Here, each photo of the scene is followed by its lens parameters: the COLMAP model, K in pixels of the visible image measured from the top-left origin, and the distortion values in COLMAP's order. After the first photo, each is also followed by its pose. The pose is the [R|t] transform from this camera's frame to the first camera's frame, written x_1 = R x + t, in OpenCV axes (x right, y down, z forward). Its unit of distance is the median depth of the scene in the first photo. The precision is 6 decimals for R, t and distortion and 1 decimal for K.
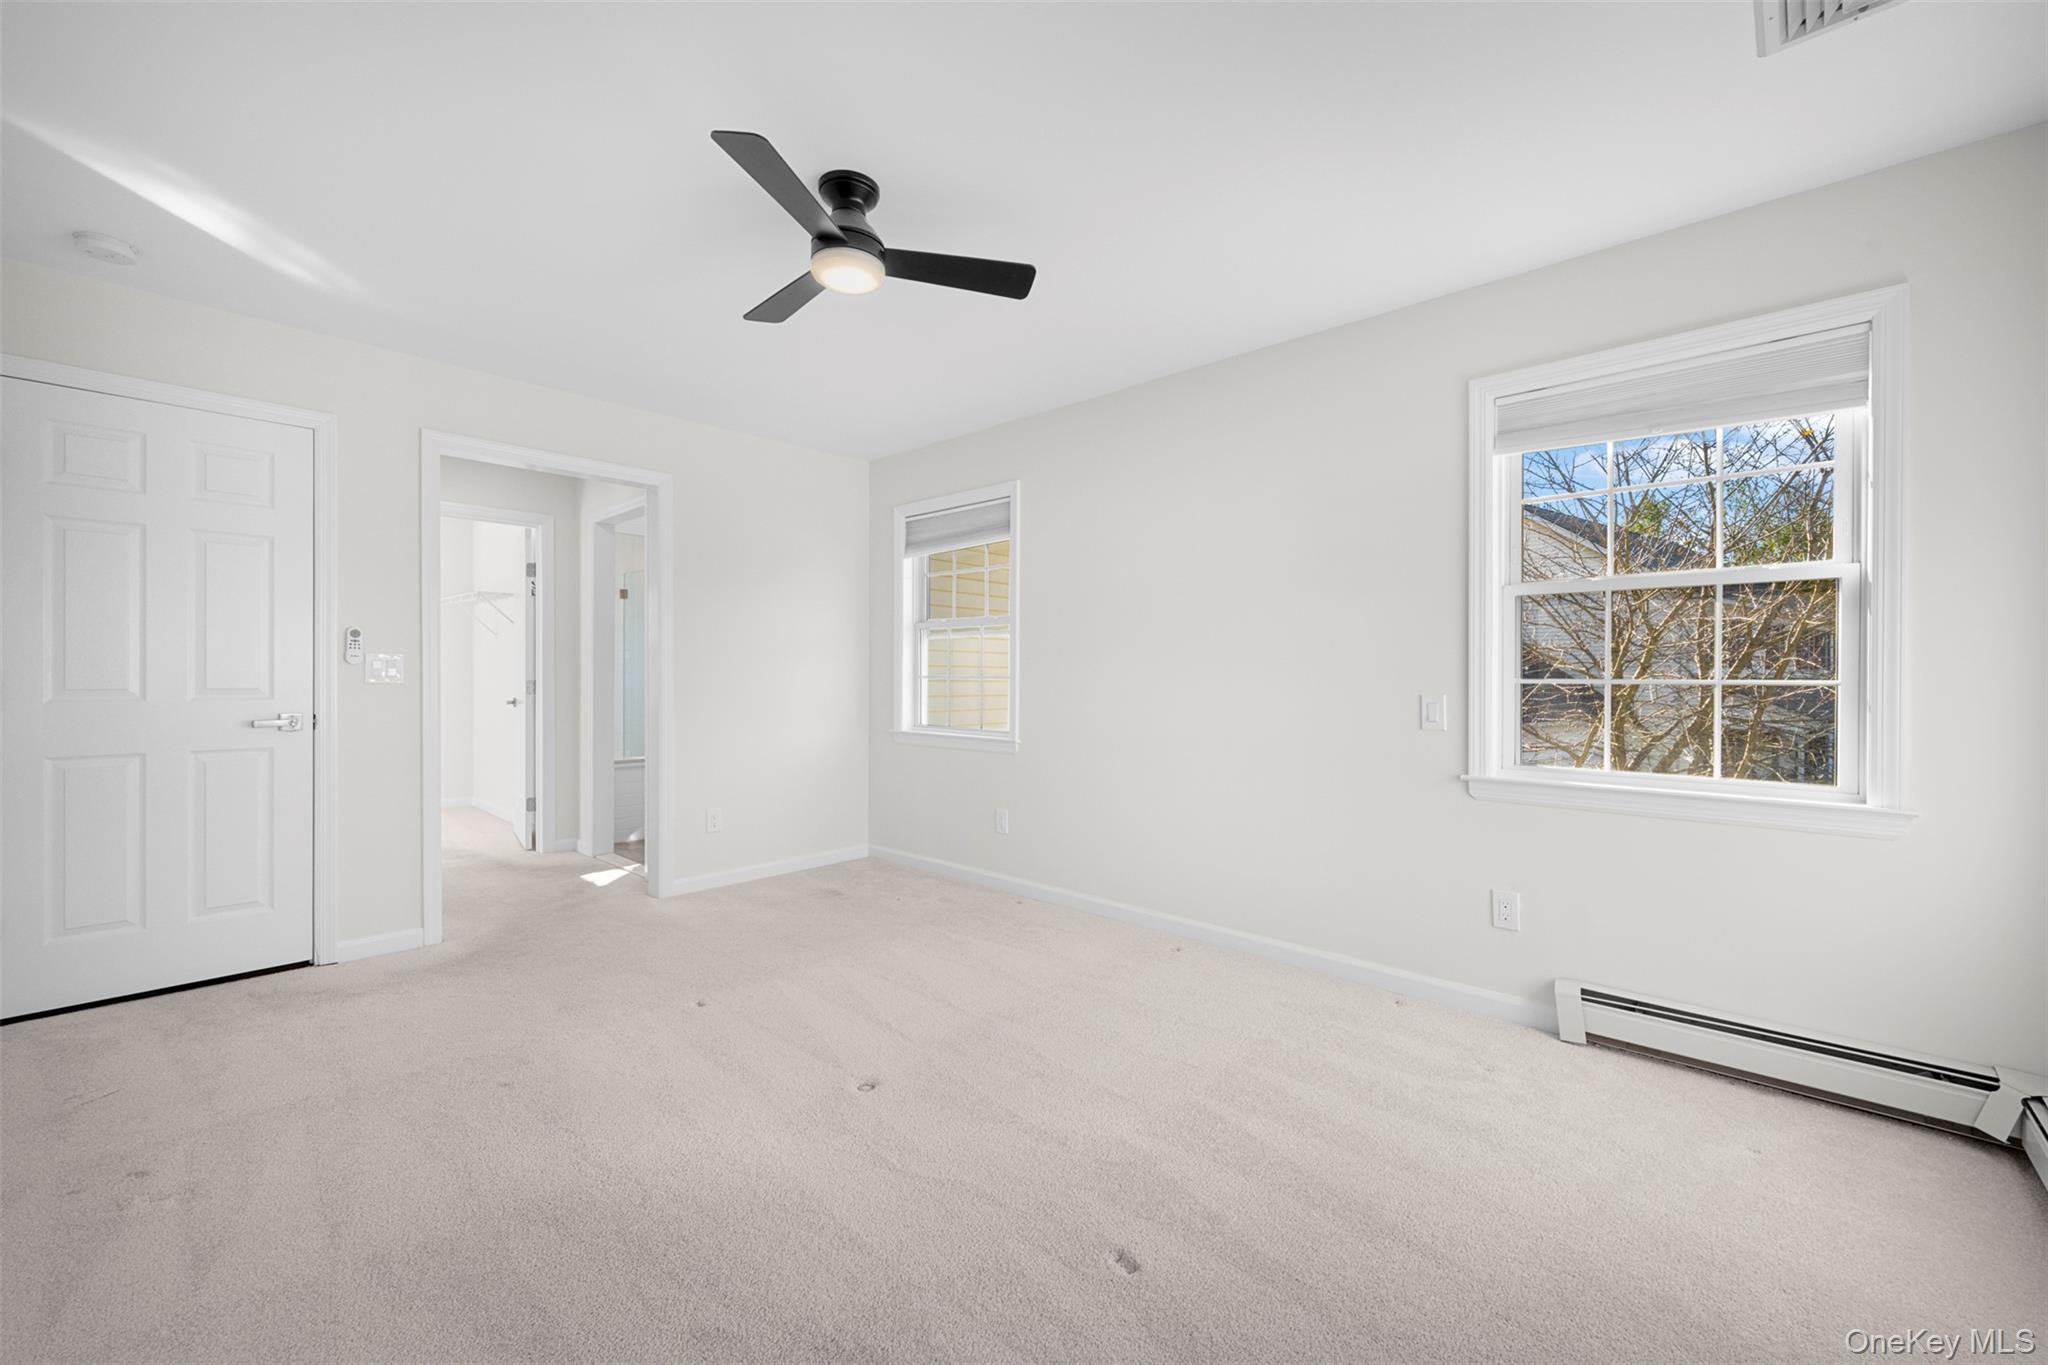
lens RADIAL K [[813.6, 0, 1043.1], [0, 813.6, 686.9], [0, 0, 1]] dist [-0.002196, 0.000235]
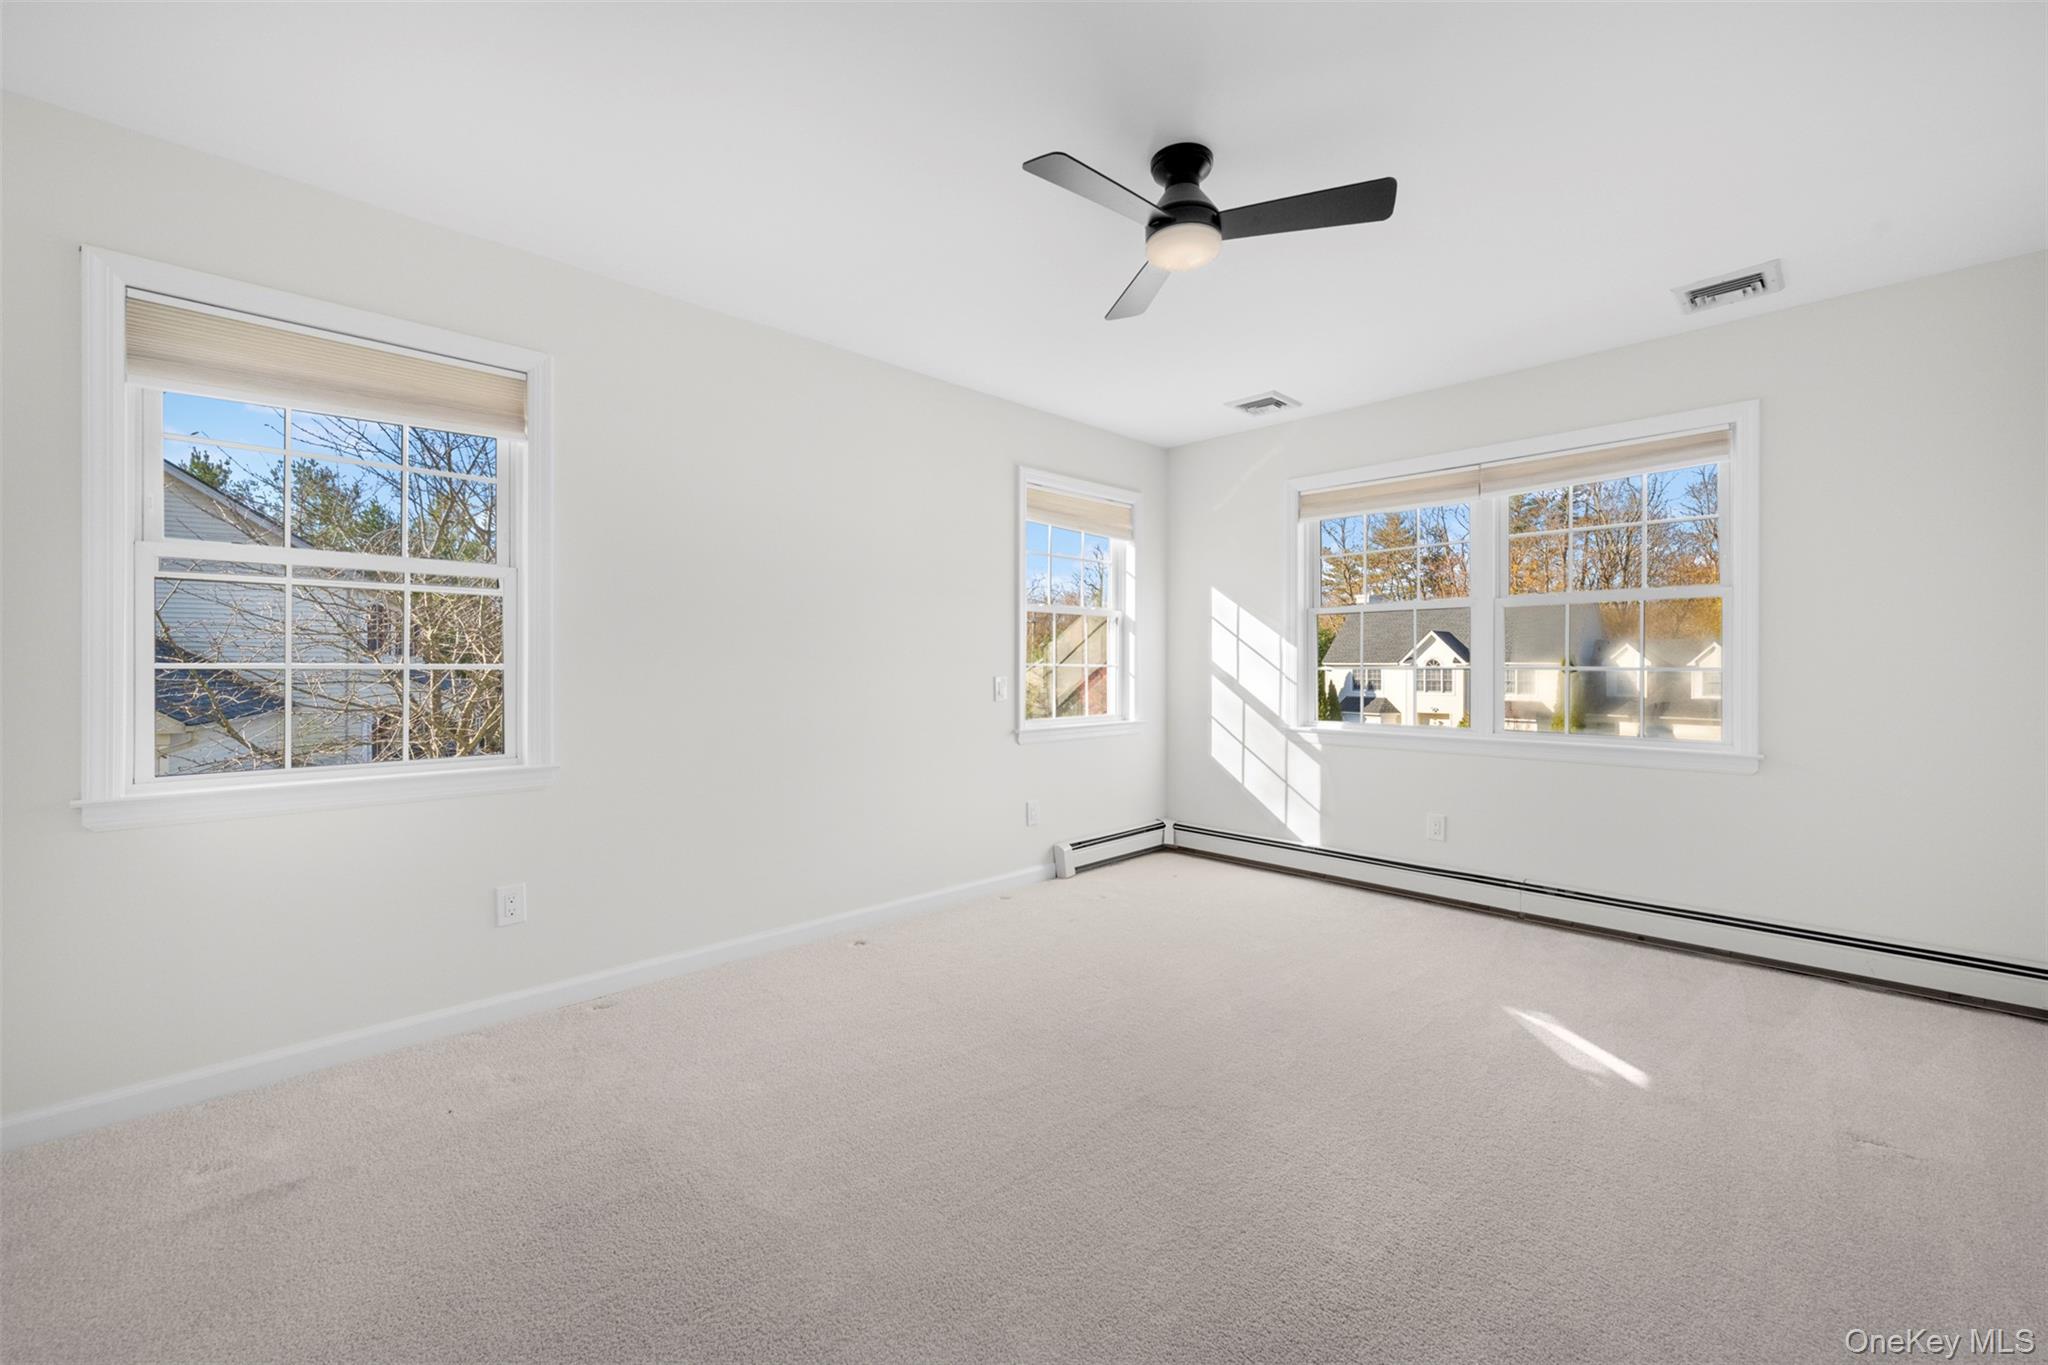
lens RADIAL K [[813.6, 0, 1045.2], [0, 813.6, 677.9], [0, 0, 1]] dist [-0.002196, 0.000235]
pose [[0.053198, -0.021778, 0.998346, -0.563360], [0.011621, 0.999708, 0.021189, -0.010364], [-0.998516, 0.010475, 0.053435, 0.508139]]
